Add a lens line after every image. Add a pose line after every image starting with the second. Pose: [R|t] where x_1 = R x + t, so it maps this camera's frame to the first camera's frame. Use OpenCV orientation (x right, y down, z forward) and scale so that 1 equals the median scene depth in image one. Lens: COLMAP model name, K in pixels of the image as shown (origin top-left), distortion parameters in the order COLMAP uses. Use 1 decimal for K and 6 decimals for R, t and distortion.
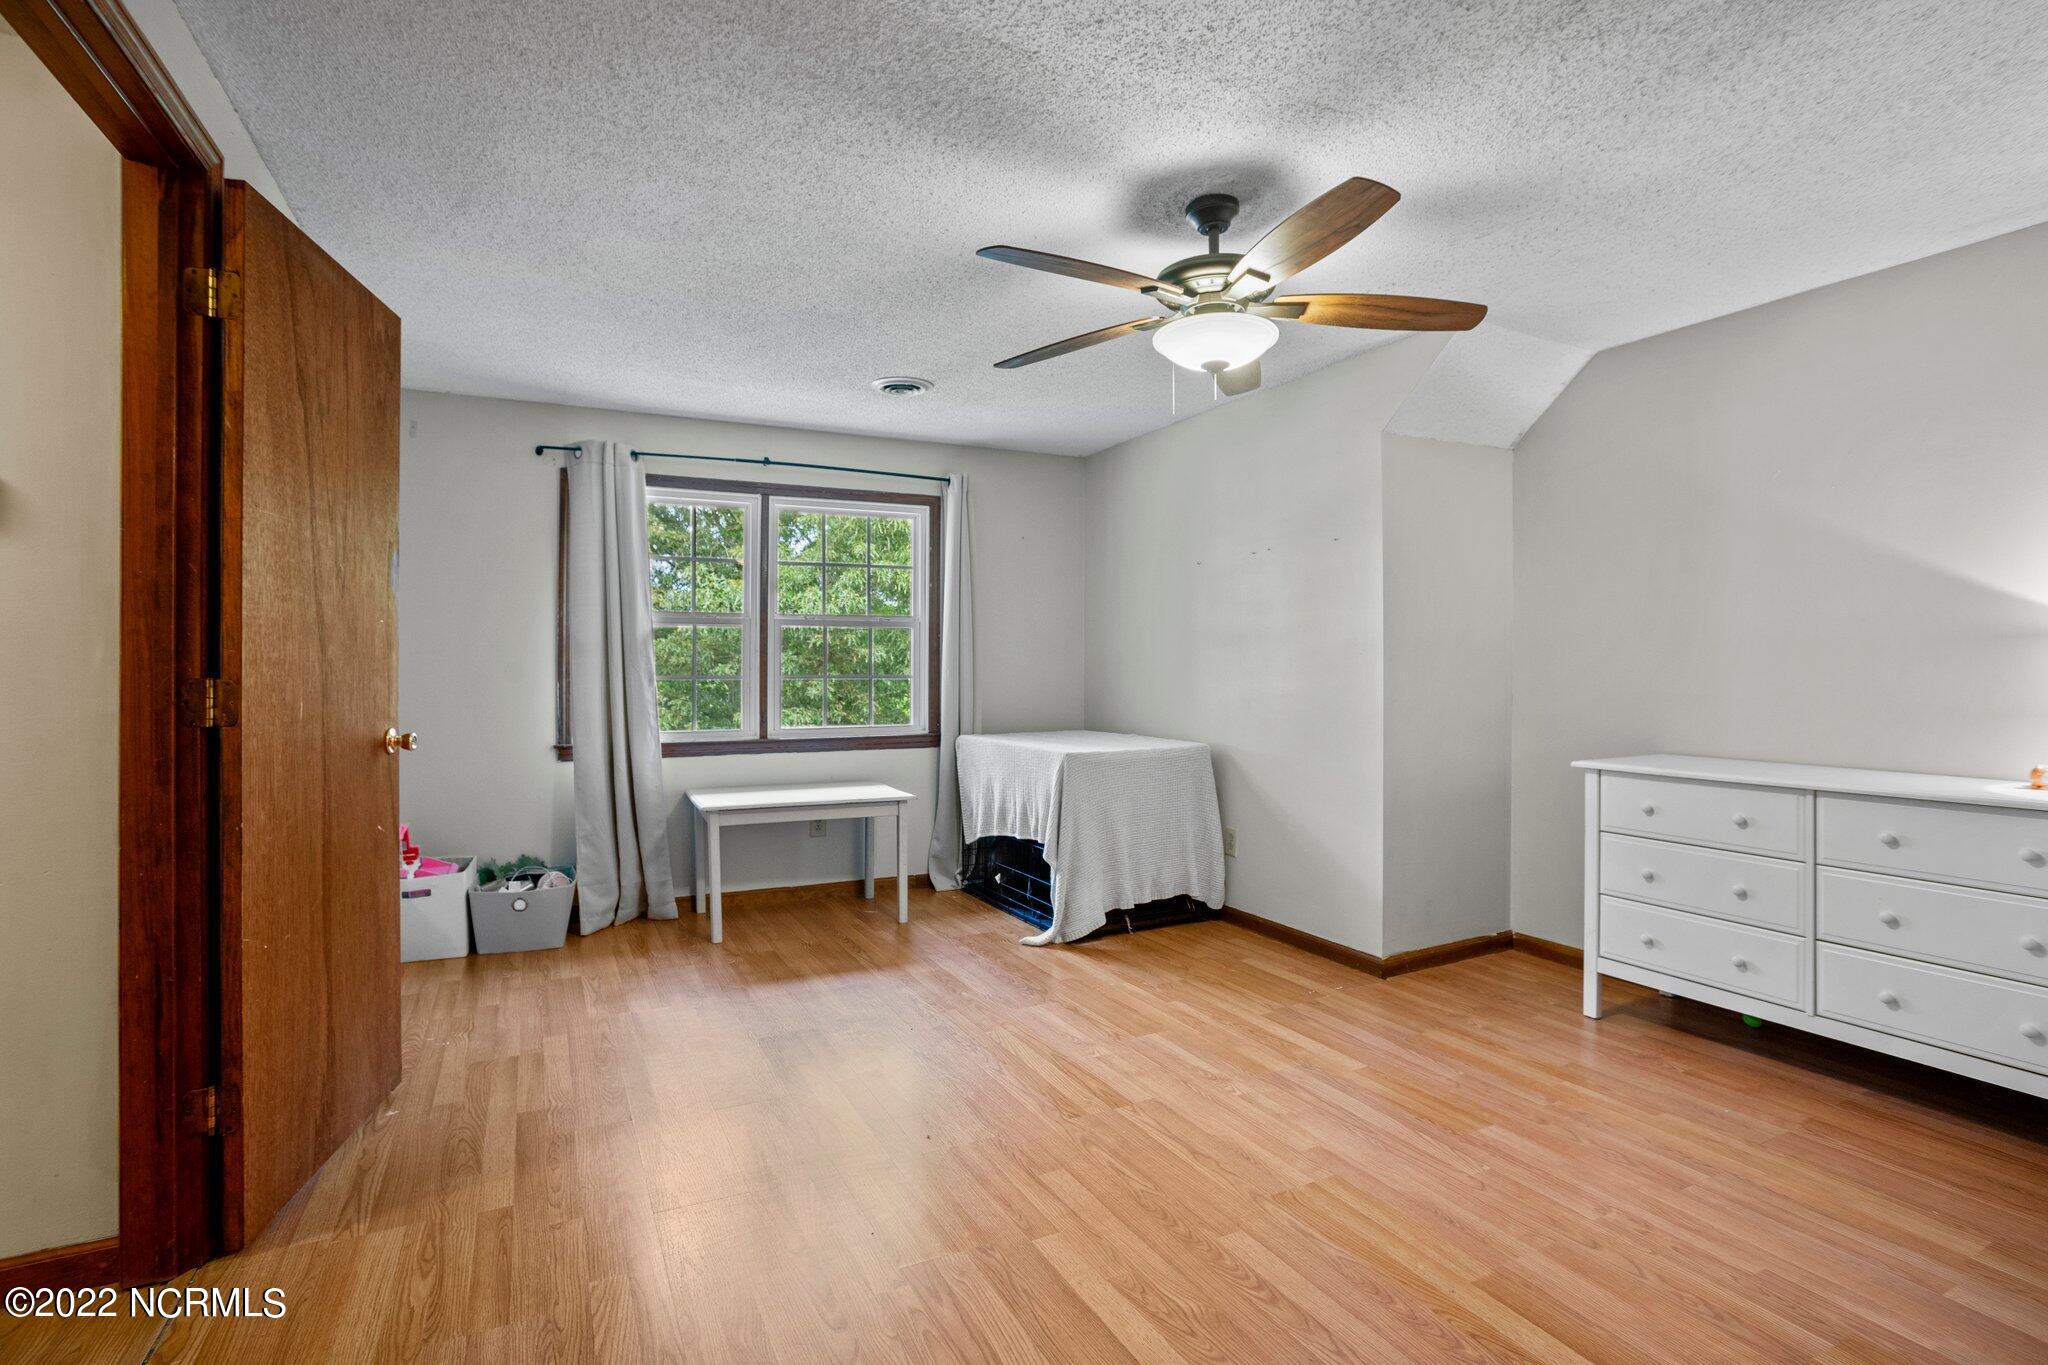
lens RADIAL K [[991.1, 0, 1030.6], [0, 991.1, 667.0], [0, 0, 1]] dist [-0.056616, 0.033258]
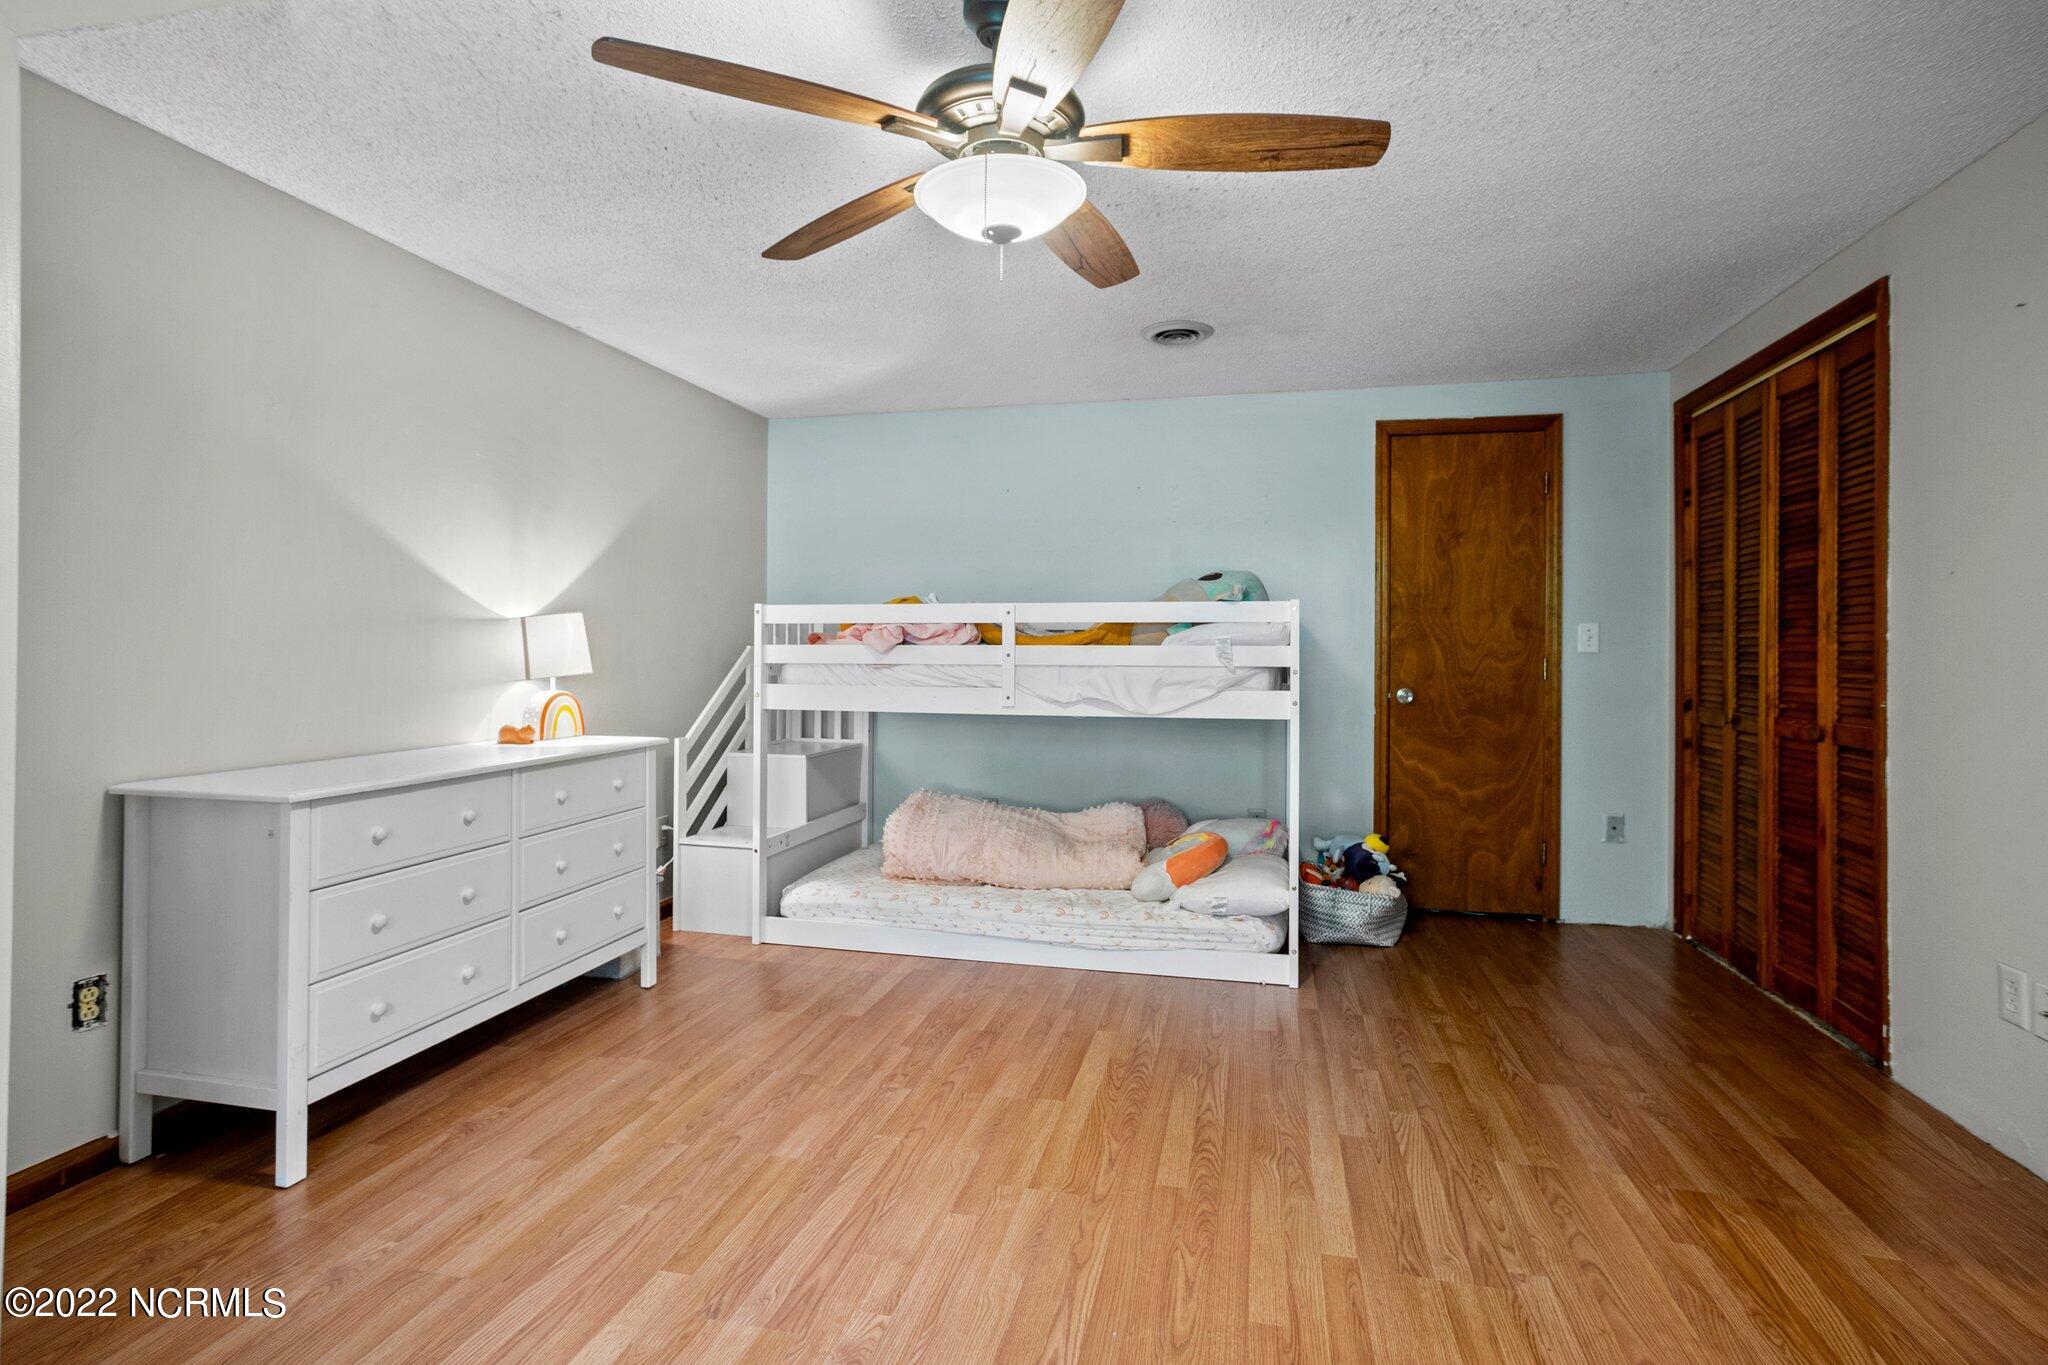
lens RADIAL K [[1013.9, 0, 1018.6], [0, 1013.9, 644.4], [0, 0, 1]] dist [0.000909, 0.000320]
pose [[-0.765889, 0.001146, 0.642972, -0.336512], [-0.003109, 0.999980, -0.005486, 0.001291], [-0.642966, -0.006201, -0.765870, 1.740309]]
